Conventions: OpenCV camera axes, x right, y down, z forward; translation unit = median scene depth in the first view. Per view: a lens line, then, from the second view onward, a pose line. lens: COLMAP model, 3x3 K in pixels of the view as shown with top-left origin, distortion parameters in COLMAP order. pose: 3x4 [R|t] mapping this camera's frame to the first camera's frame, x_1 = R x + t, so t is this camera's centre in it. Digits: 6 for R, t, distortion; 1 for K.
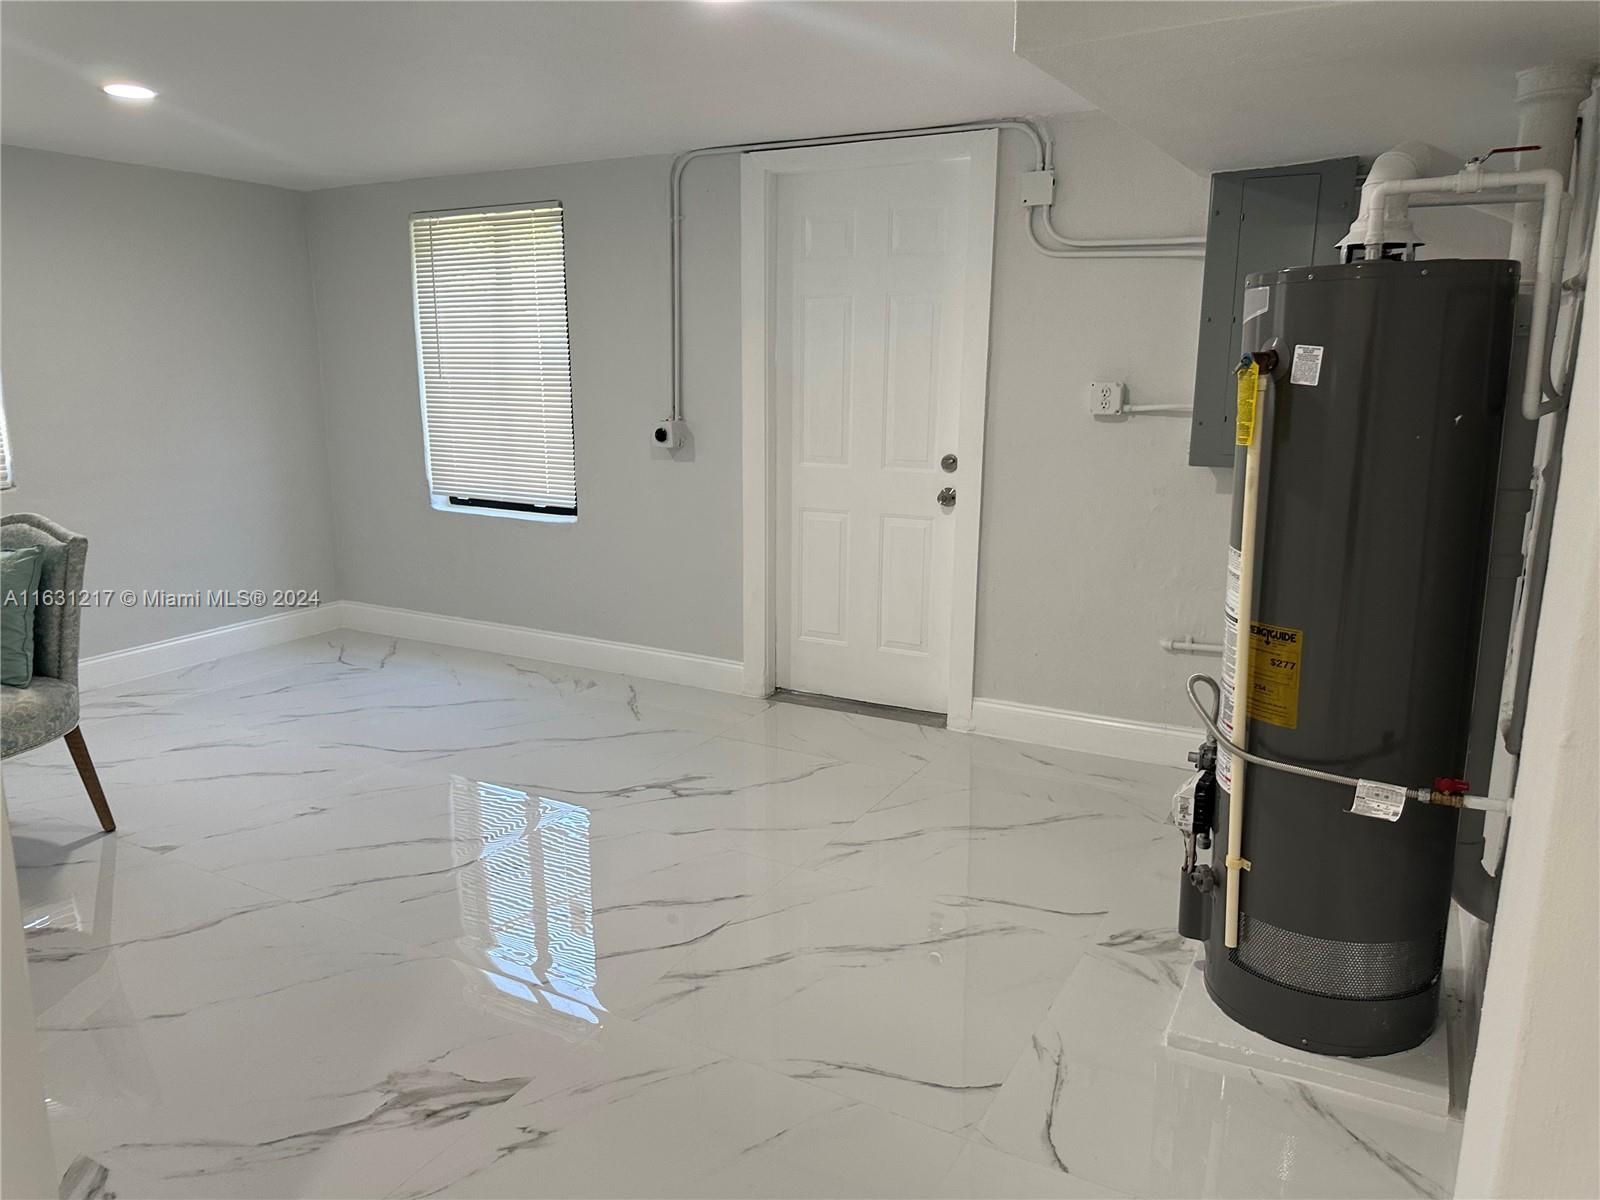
lens RADIAL K [[1122.1, 0, 787.9], [0, 1122.1, 601.2], [0, 0, 1]] dist [0.115609, -0.185475]
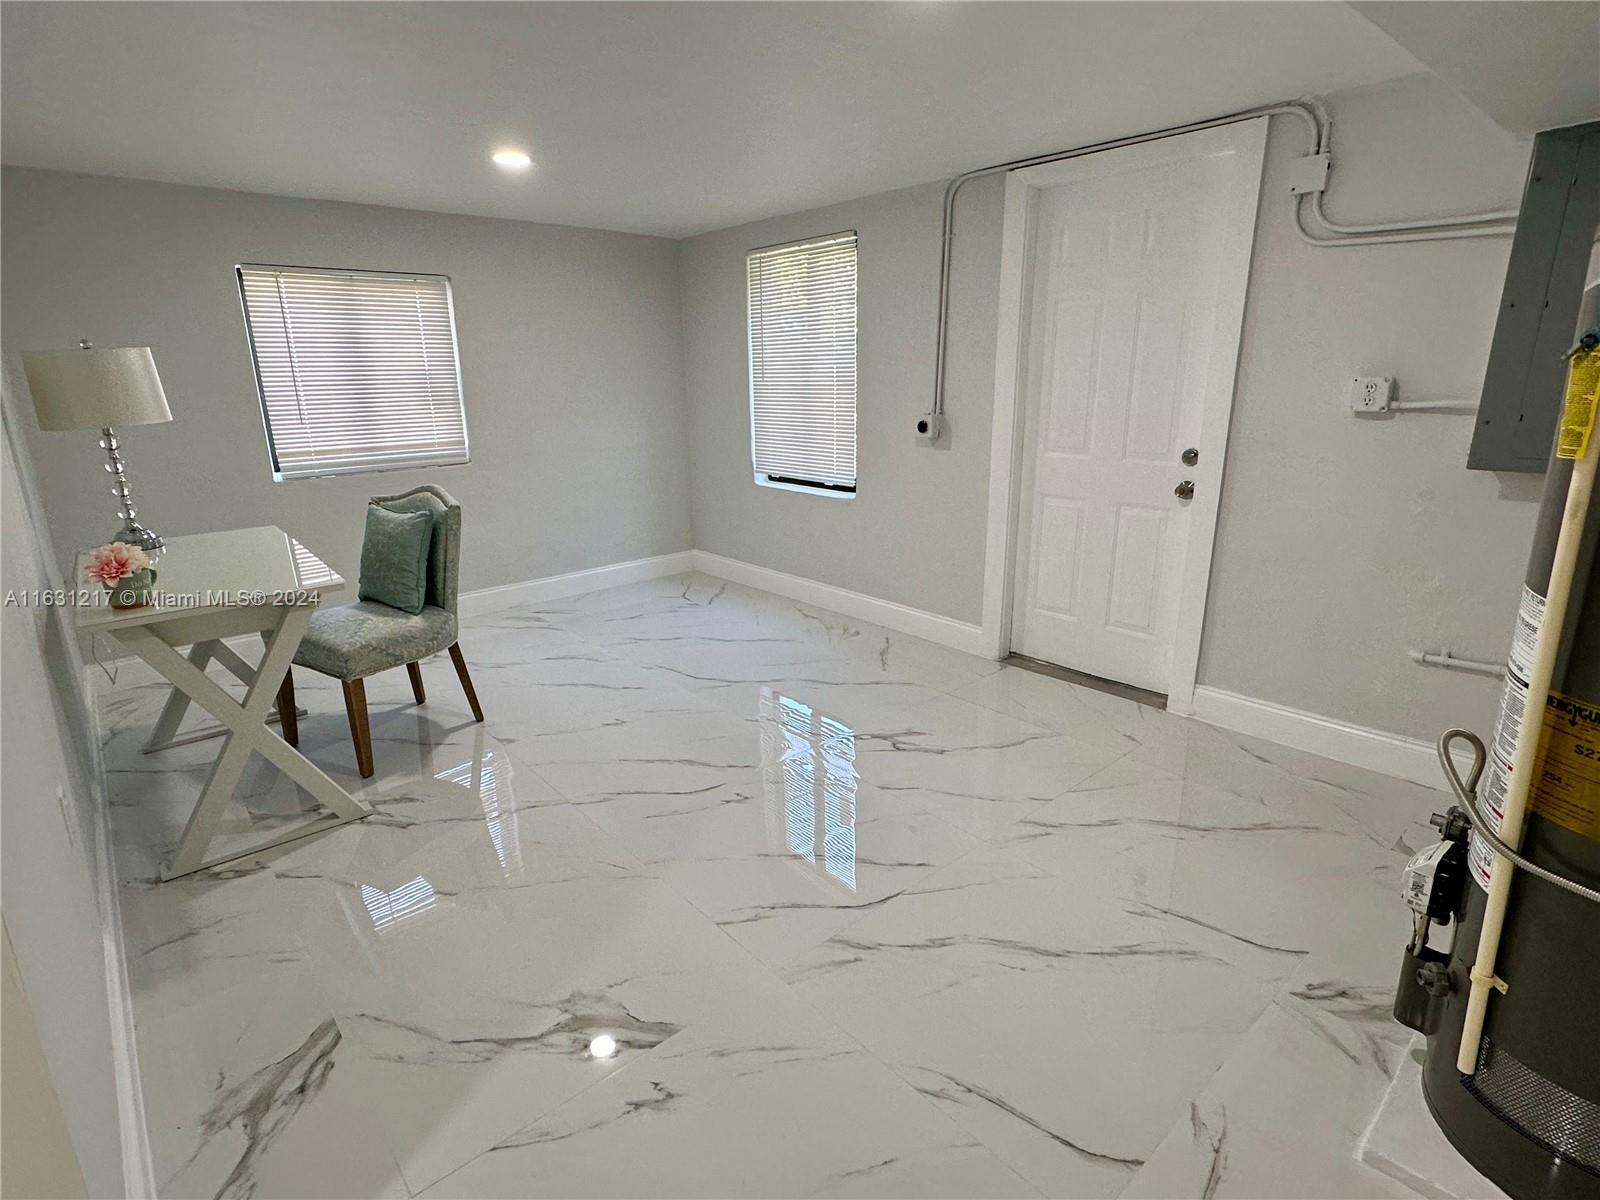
lens RADIAL K [[829.2, 0, 788.5], [0, 829.2, 602.7], [0, 0, 1]] dist [-0.007944, 0.006166]
pose [[0.943922, 0.075648, -0.321386, 0.056714], [-0.053976, 0.995659, 0.075829, -0.031524], [0.325727, -0.054230, 0.943907, 0.178686]]
